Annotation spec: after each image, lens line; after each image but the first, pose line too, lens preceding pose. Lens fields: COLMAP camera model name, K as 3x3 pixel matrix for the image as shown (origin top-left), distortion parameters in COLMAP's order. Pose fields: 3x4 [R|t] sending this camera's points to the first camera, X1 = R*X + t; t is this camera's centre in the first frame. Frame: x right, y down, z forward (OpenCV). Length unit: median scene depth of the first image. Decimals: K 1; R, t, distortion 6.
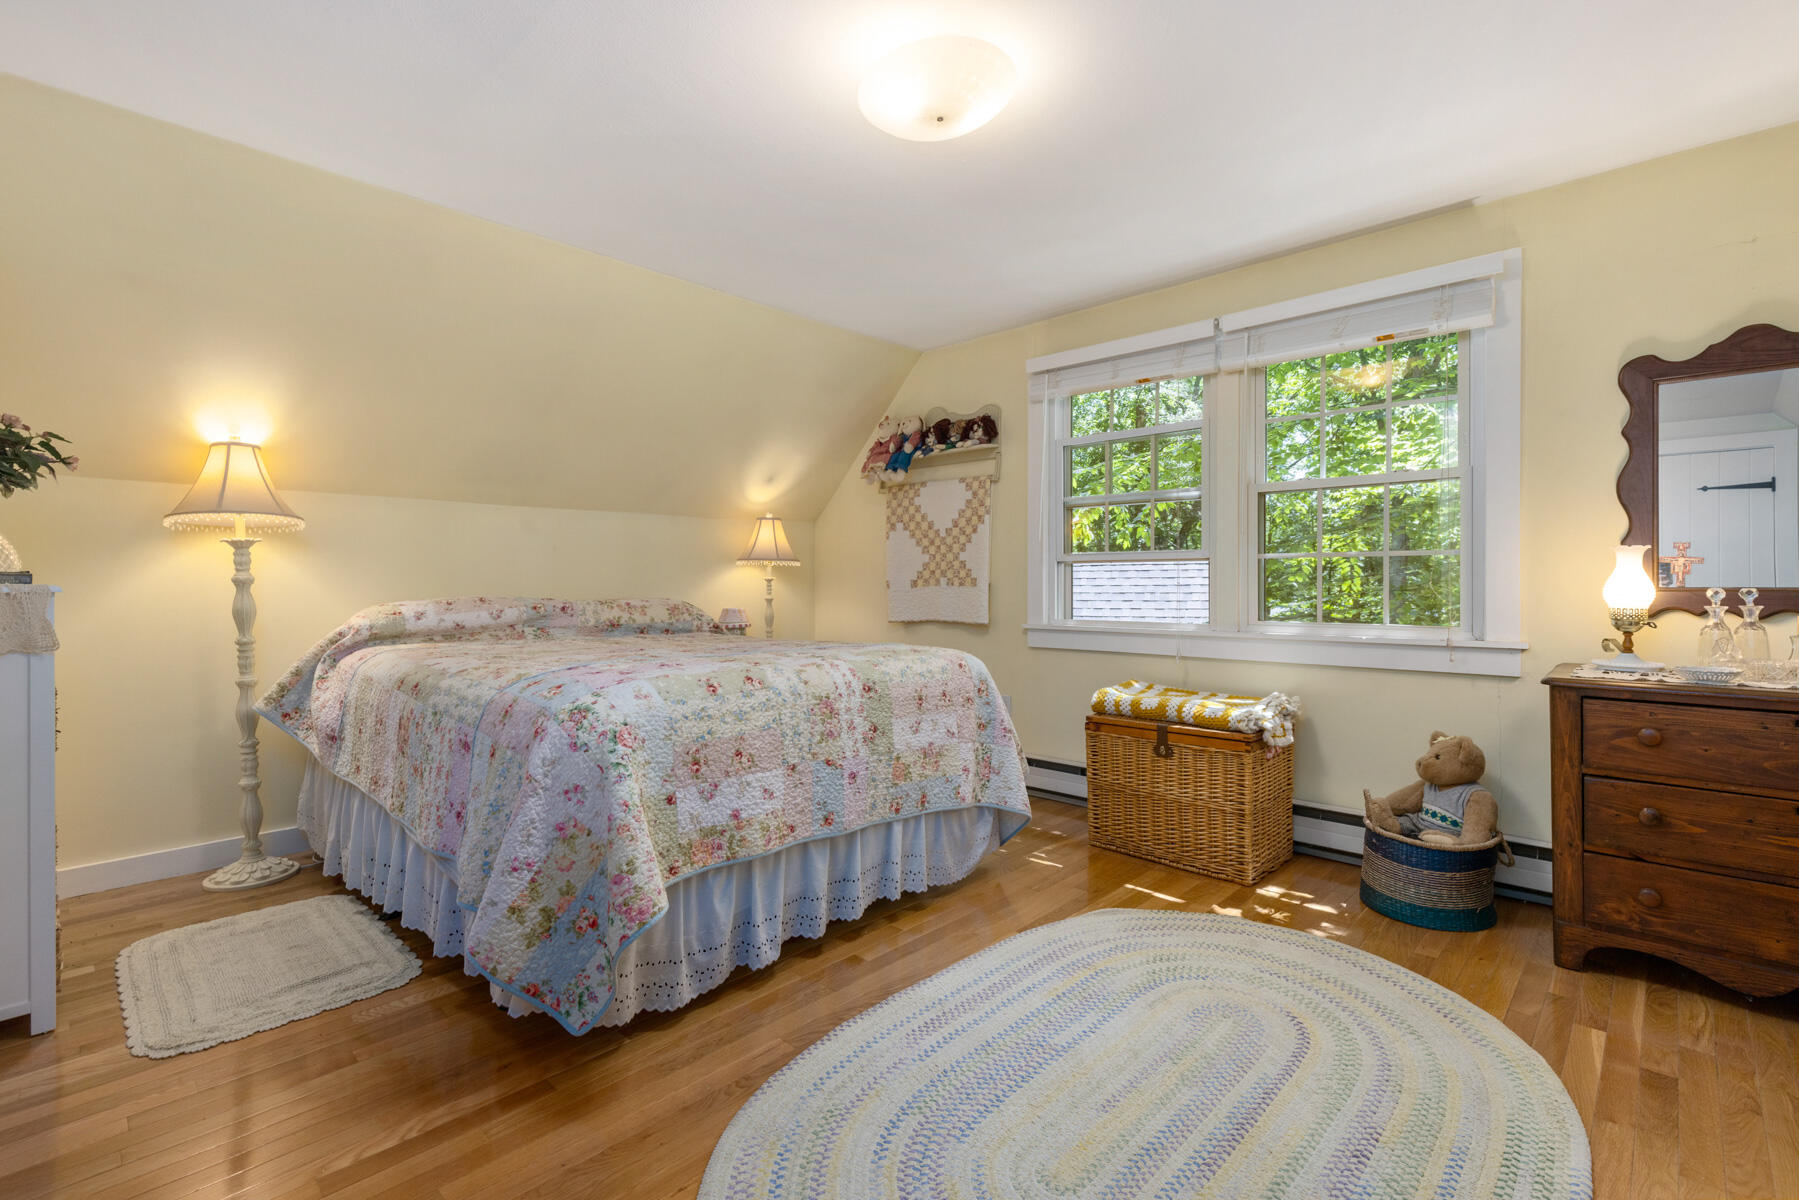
lens RADIAL K [[810.6, 0, 913.1], [0, 810.6, 602.6], [0, 0, 1]] dist [-0.000127, -0.000386]
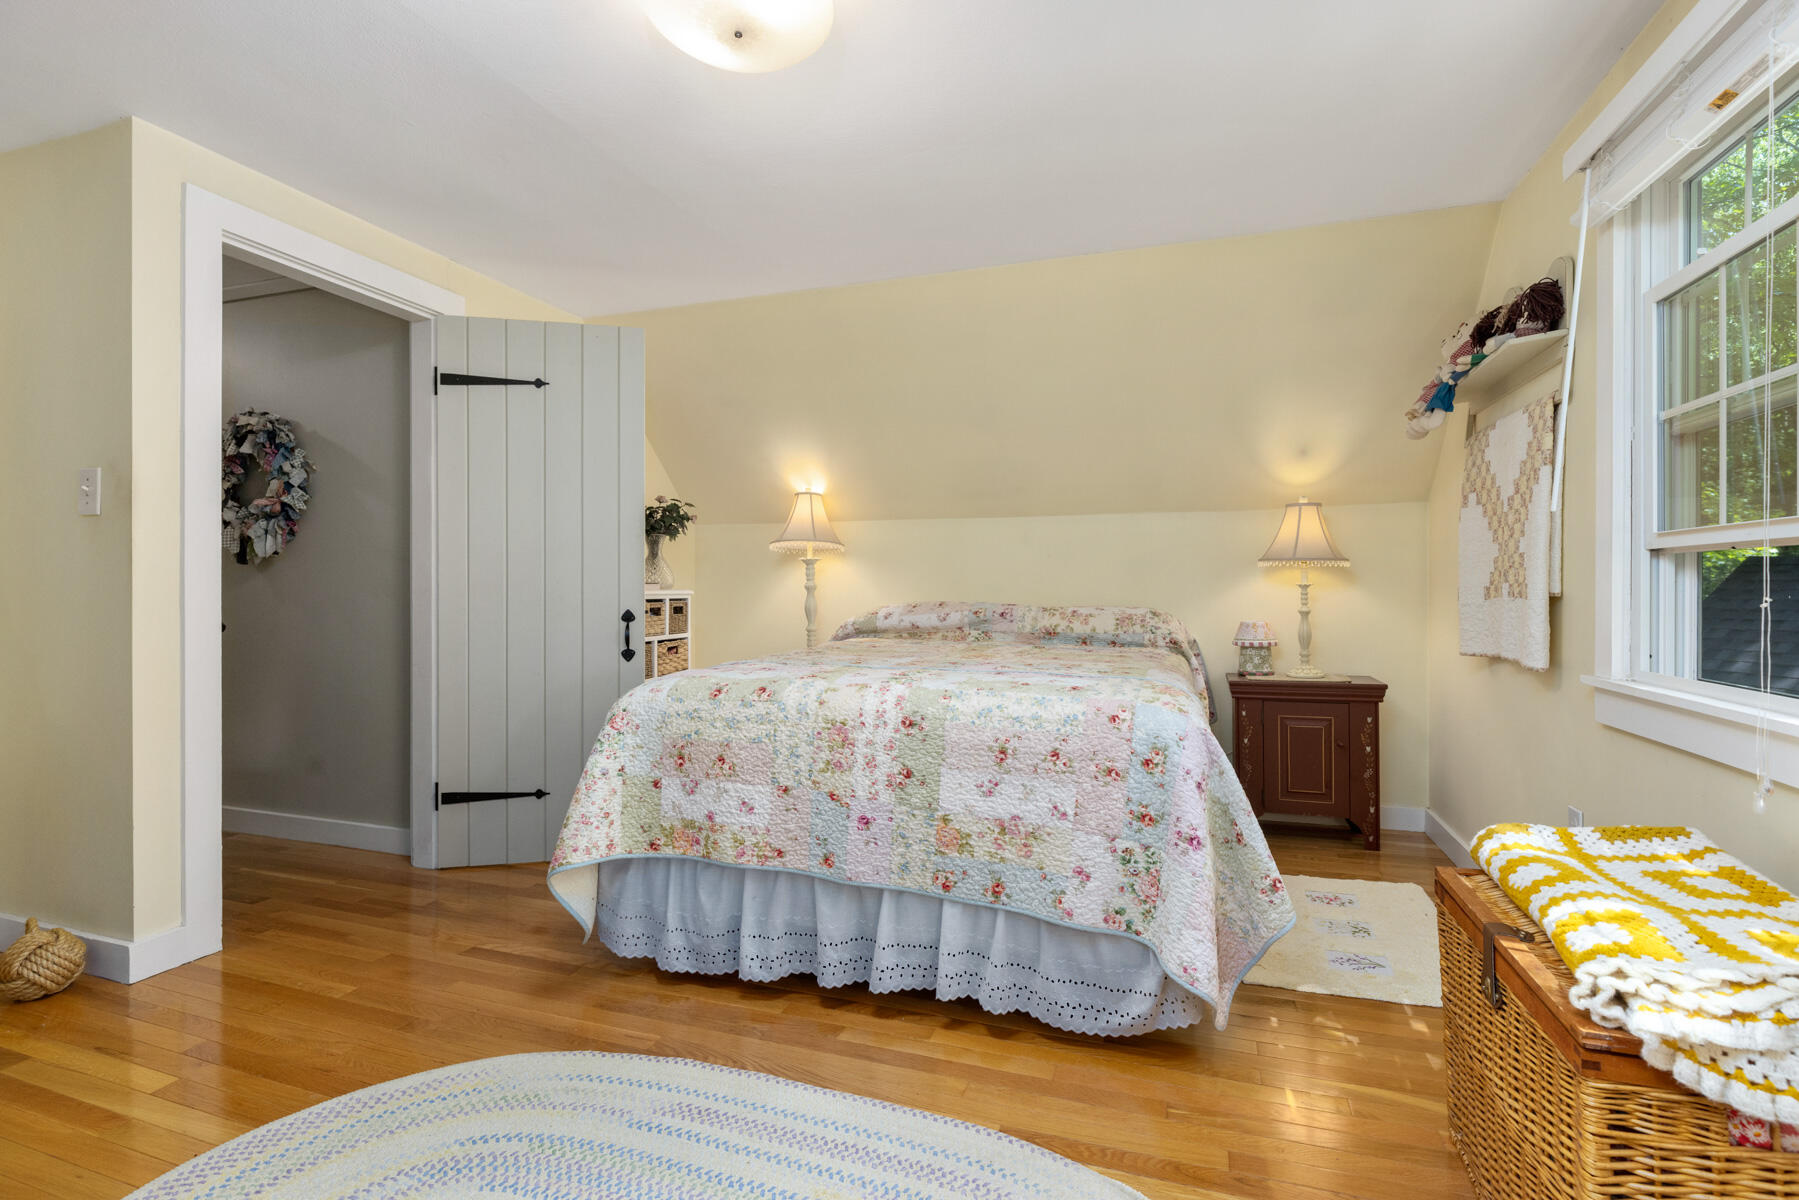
lens RADIAL K [[844.8, 0, 904.7], [0, 844.8, 604.5], [0, 0, 1]] dist [-0.002547, -0.000122]
pose [[0.411655, 0.022980, -0.911050, 0.731553], [-0.022717, 0.999630, 0.014950, -0.026980], [0.911056, 0.014542, 0.412025, 0.658044]]
